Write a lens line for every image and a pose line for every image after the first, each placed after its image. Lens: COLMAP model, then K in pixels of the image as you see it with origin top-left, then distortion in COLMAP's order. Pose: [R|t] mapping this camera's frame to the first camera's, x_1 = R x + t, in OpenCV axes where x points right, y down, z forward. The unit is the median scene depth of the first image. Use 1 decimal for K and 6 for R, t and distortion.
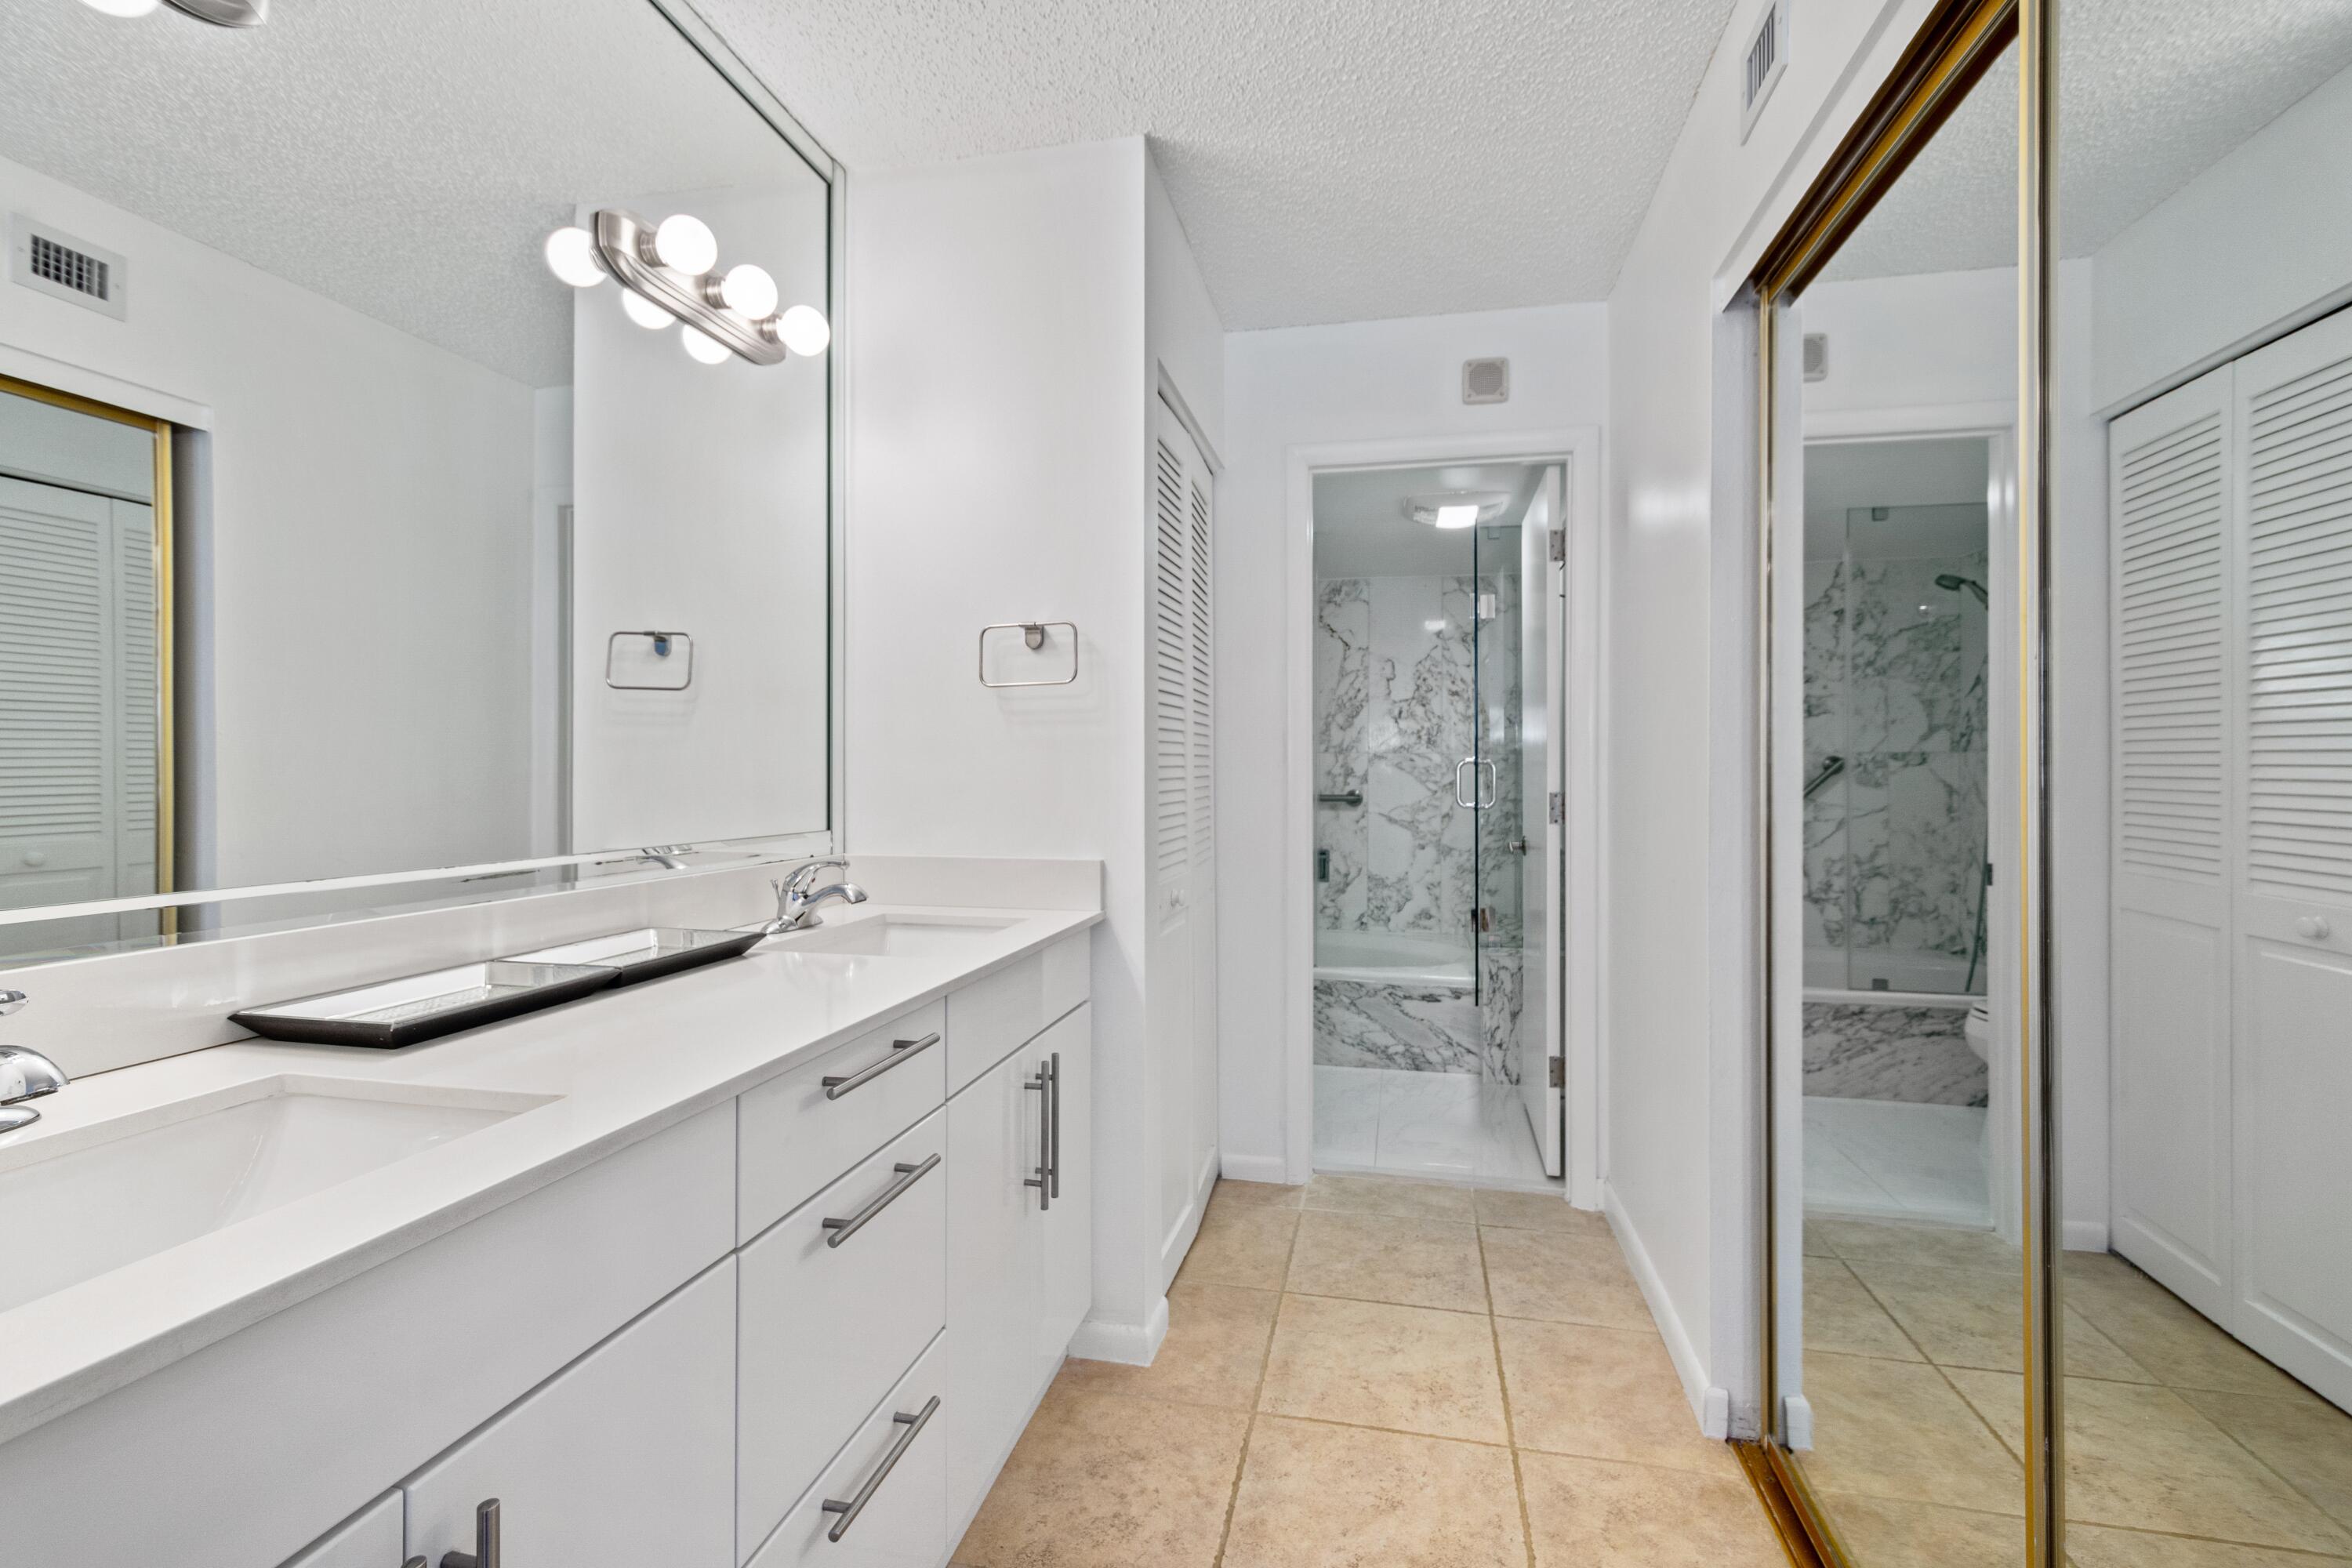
lens RADIAL K [[1036.5, 0, 1191.5], [0, 1036.5, 772.2], [0, 0, 1]] dist [0.006854, 0.000685]
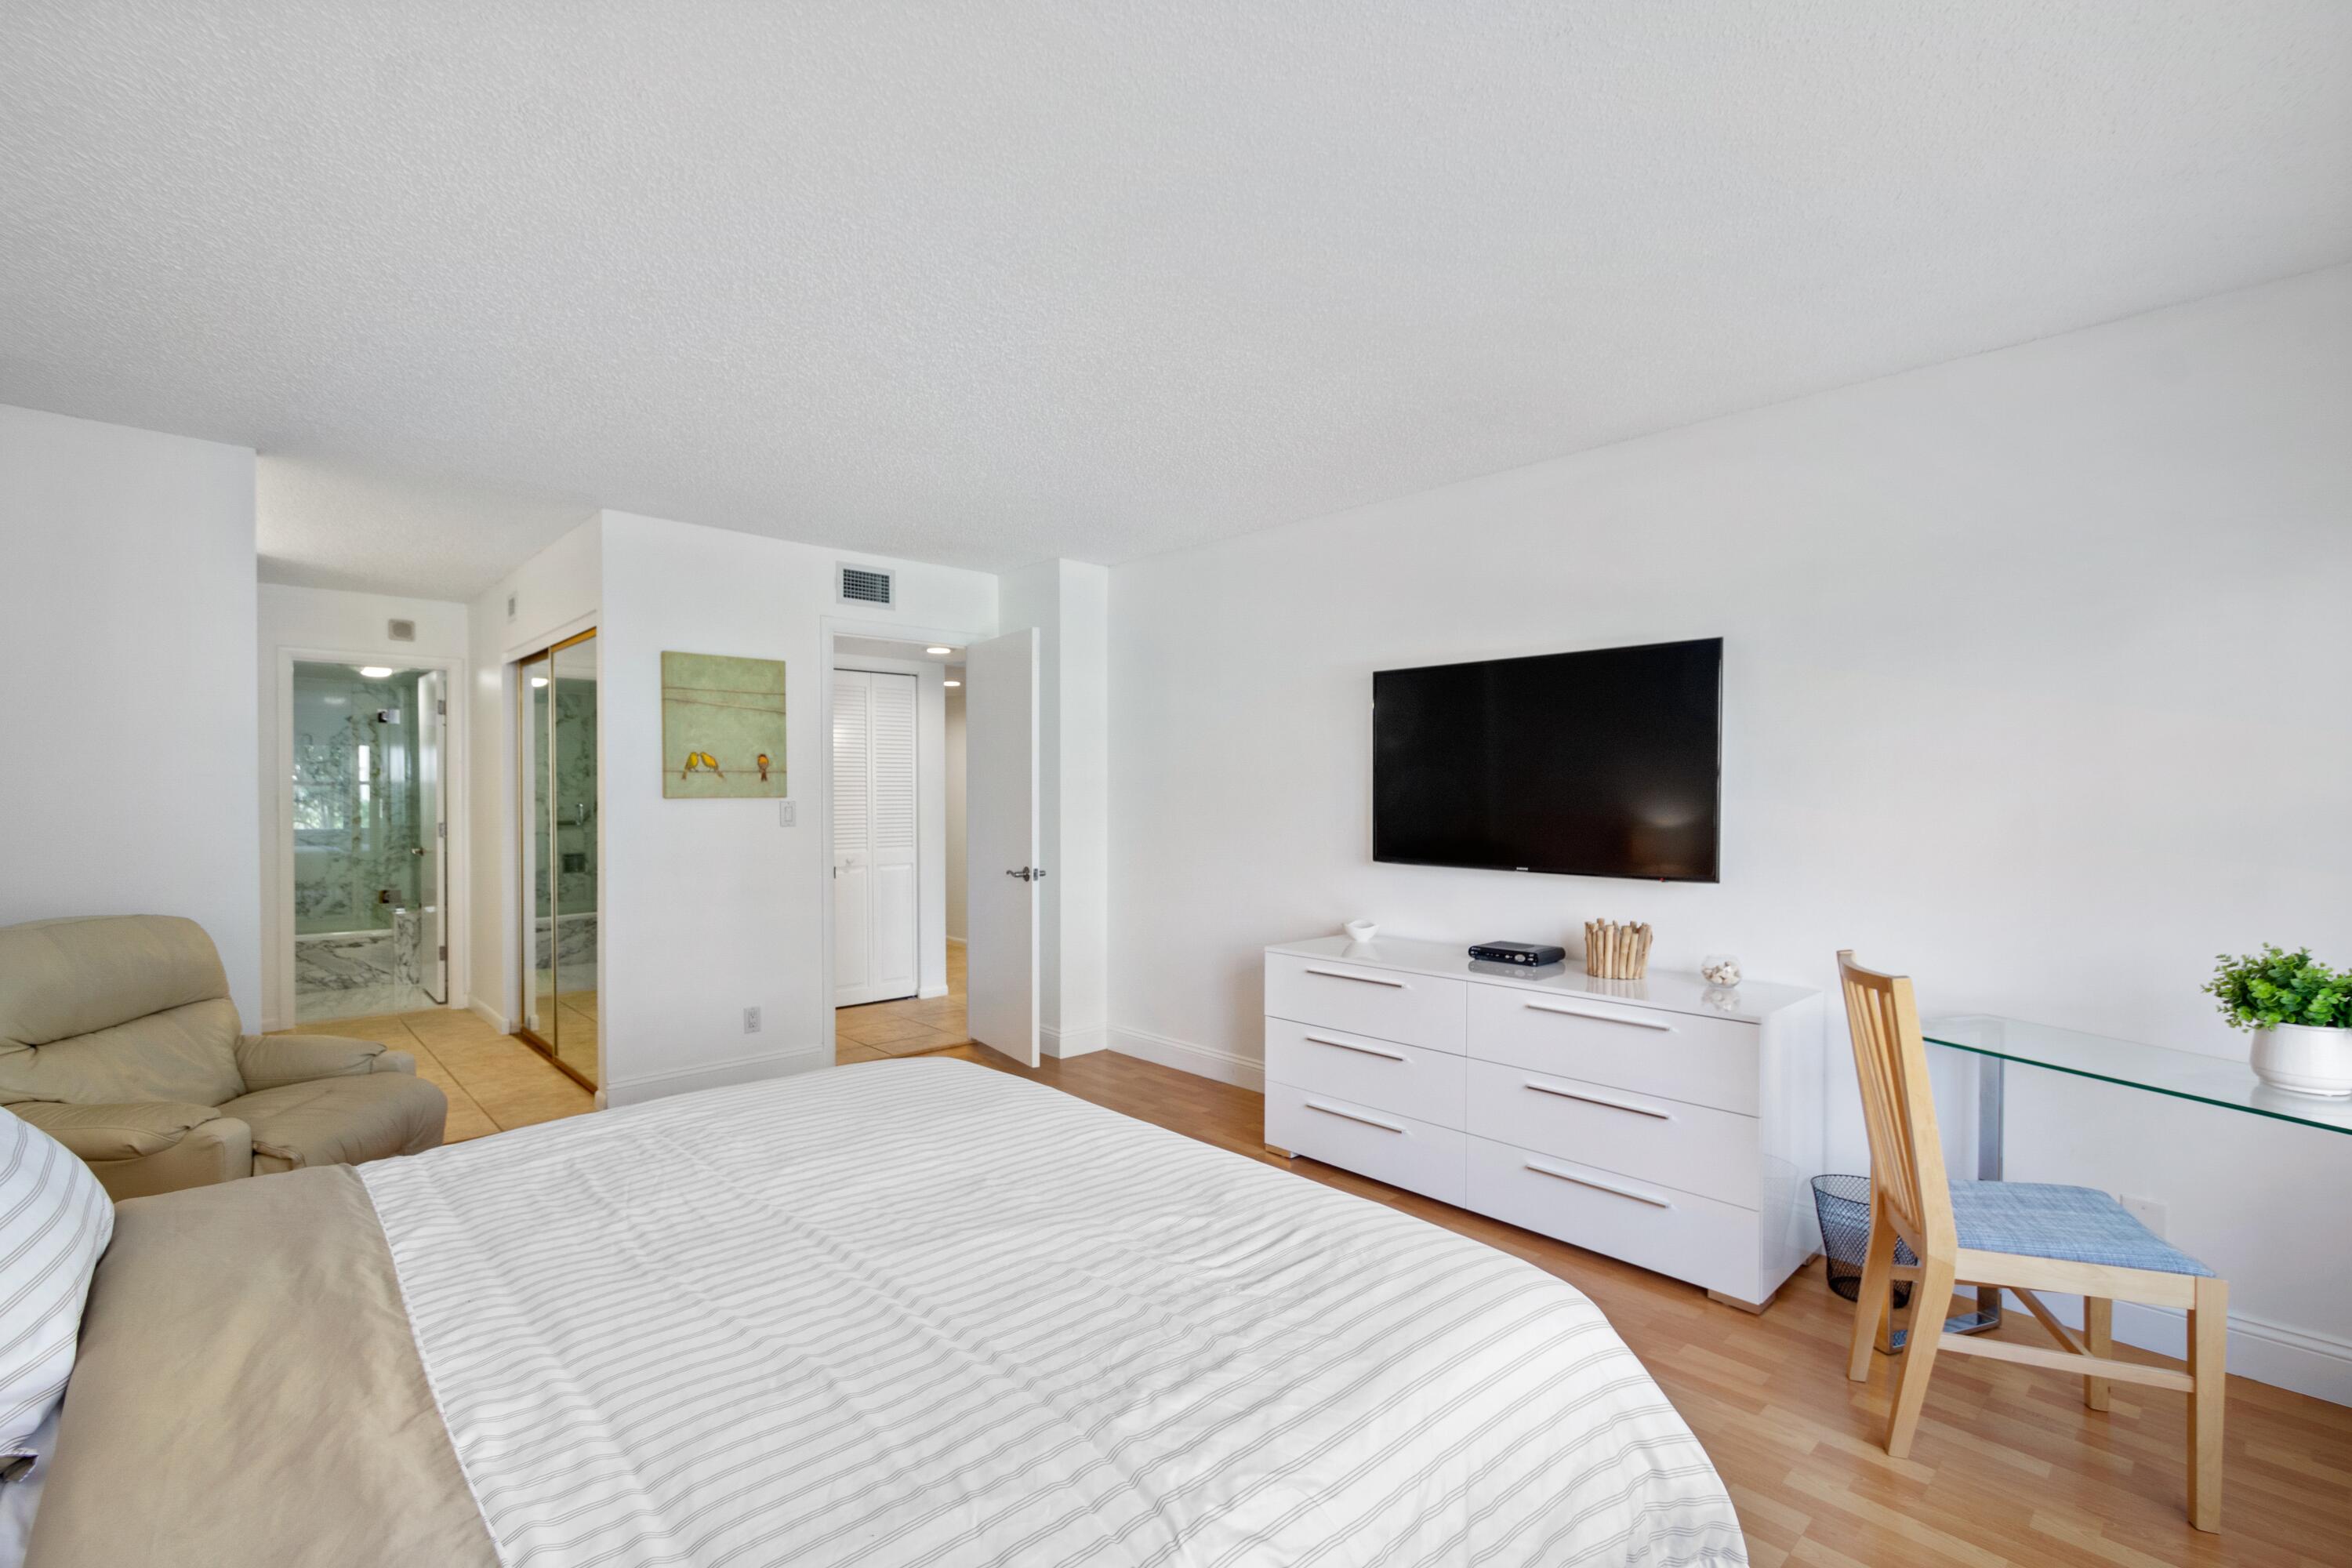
lens RADIAL K [[1036.5, 0, 1198.2], [0, 1036.5, 789.8], [0, 0, 1]] dist [0.006854, 0.000685]
pose [[0.566271, -0.004817, 0.824205, -0.406690], [0.005770, 0.999982, 0.001880, -0.032741], [-0.824199, 0.003691, 0.566289, -1.142921]]
